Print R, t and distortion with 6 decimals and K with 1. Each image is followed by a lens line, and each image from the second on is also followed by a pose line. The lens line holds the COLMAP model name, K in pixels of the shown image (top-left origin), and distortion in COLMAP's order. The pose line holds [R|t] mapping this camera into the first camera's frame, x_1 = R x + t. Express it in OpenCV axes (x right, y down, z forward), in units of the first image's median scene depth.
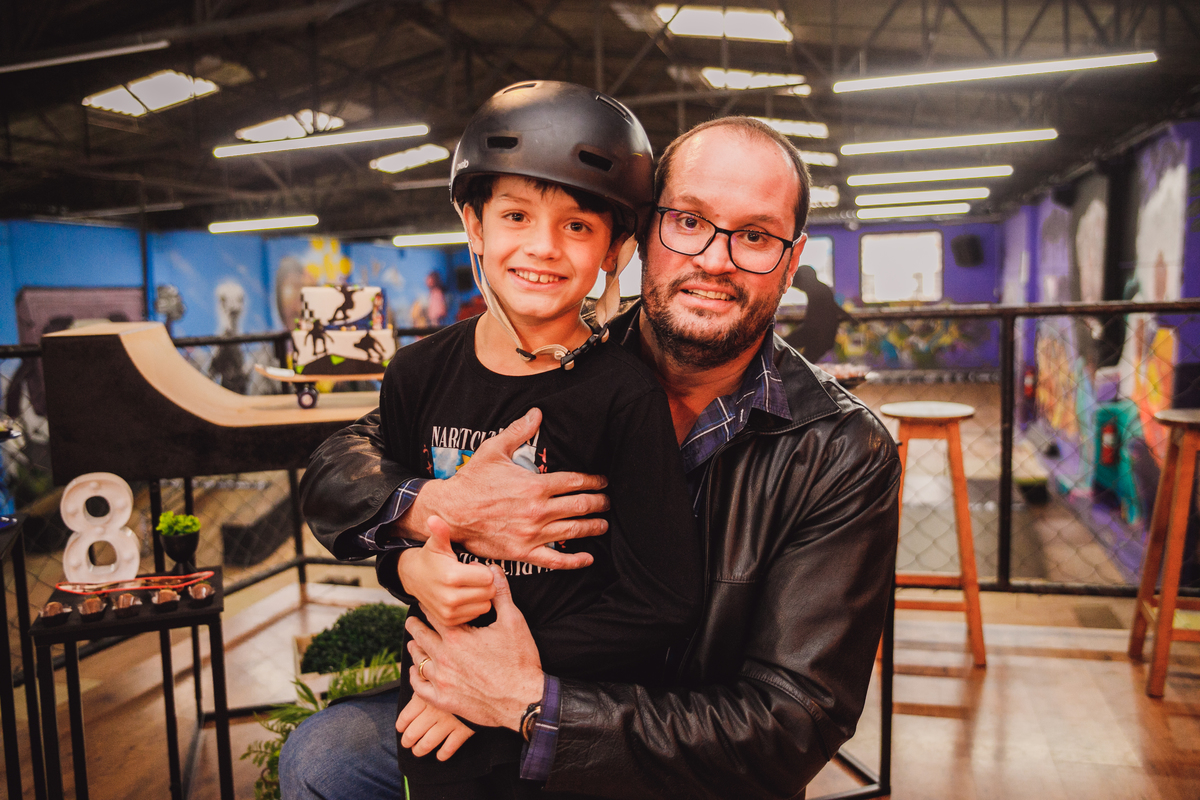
lens RADIAL K [[949.3, 0, 600.0], [0, 949.3, 400.0], [0, 0, 1]] dist [-0.043108, 0.004294]
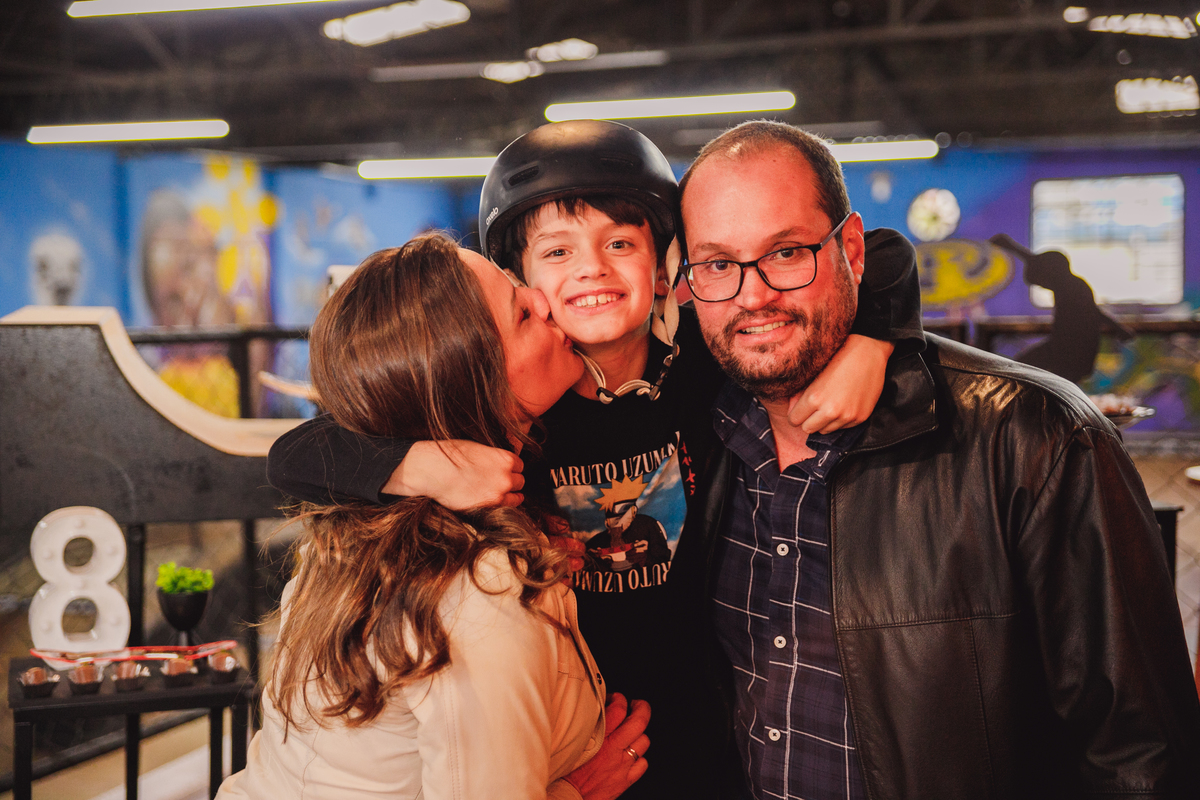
lens RADIAL K [[1812.7, 0, 597.7], [0, 1812.7, 427.0], [0, 0, 1]] dist [0.143852, -0.004283]
pose [[0.996983, 0.029775, -0.071688, -0.003005], [-0.031654, 0.999181, -0.025218, 0.005851], [0.070879, 0.027411, 0.997108, -0.067090]]
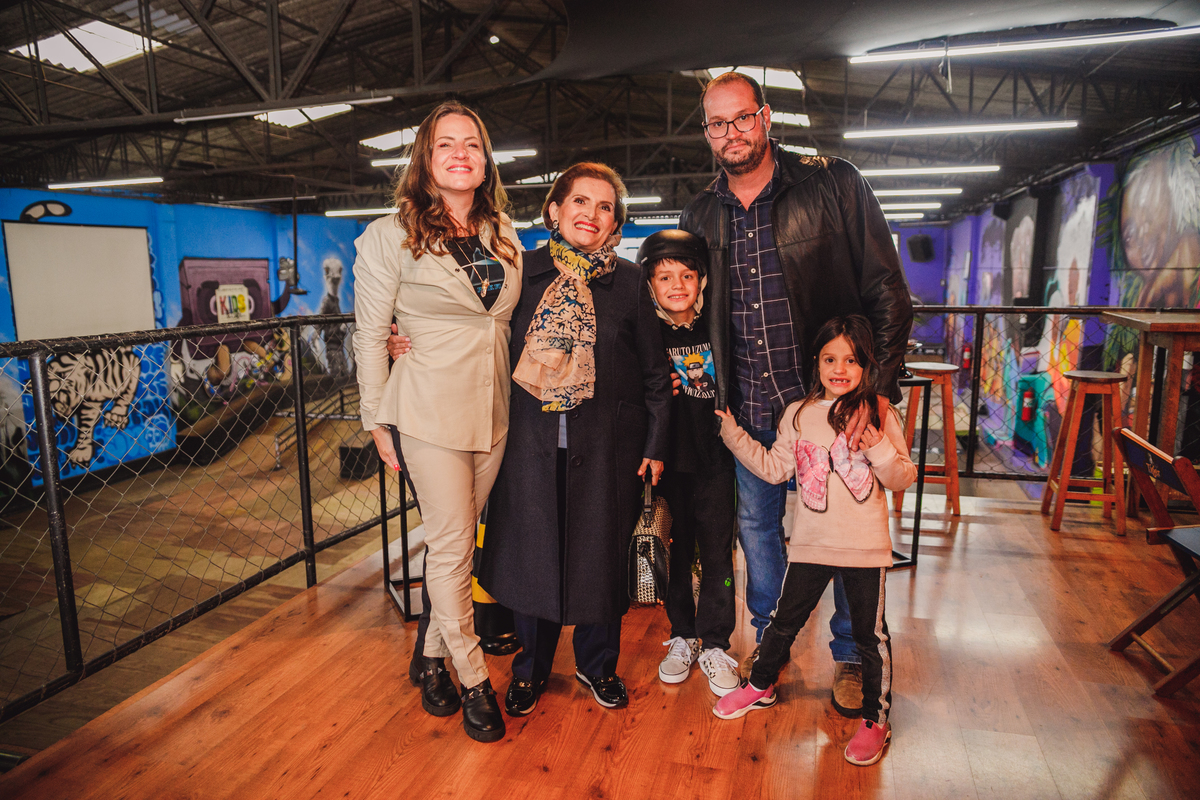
lens RADIAL K [[797.3, 0, 600.0], [0, 797.3, 400.0], [0, 0, 1]] dist [-0.052663, 0.000364]
pose [[0.999521, 0.030915, 0.001372, -0.064142], [-0.030945, 0.998311, 0.049170, 0.004794], [0.000151, -0.049189, 0.998789, -0.108859]]
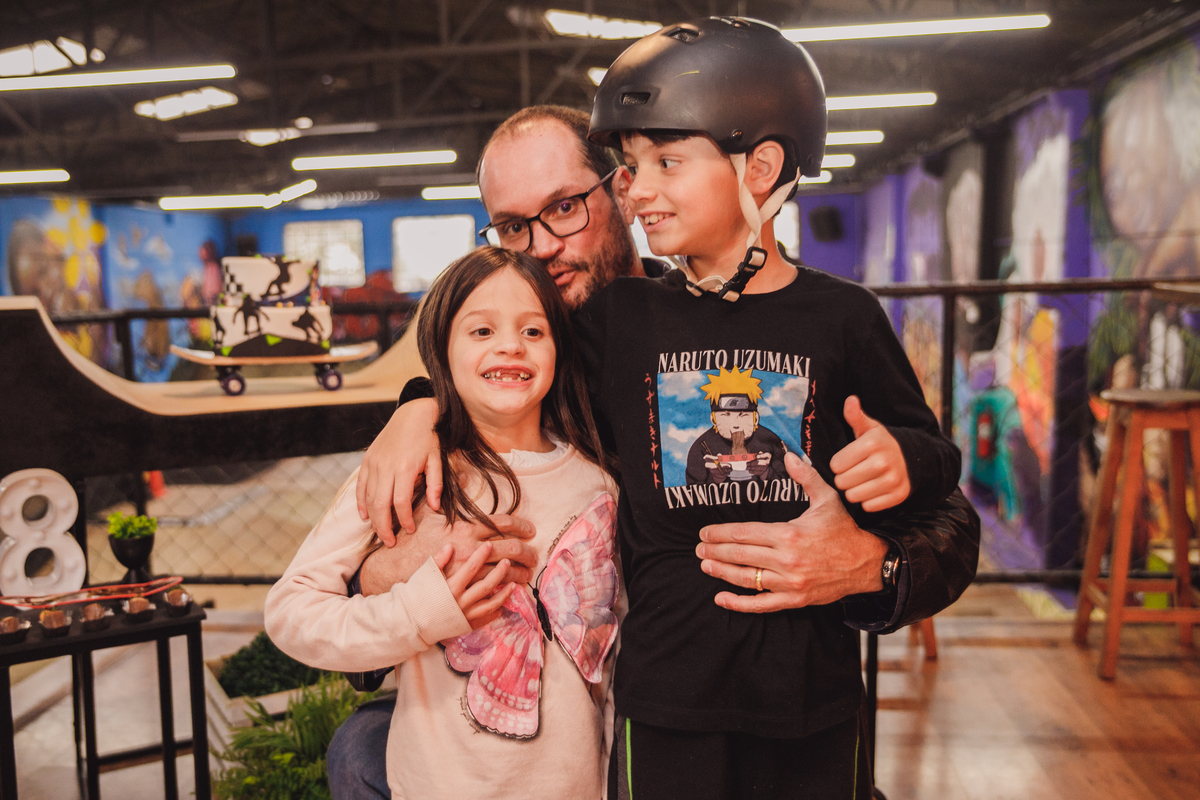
lens RADIAL K [[1106.9, 0, 586.7], [0, 1106.9, 401.8], [0, 0, 1]] dist [-0.014454, -0.001526]
pose [[0.986112, -0.011602, 0.165677, -0.030980], [0.010529, 0.999918, 0.007354, 0.002096], [-0.165748, -0.005507, 0.986153, -0.013484]]
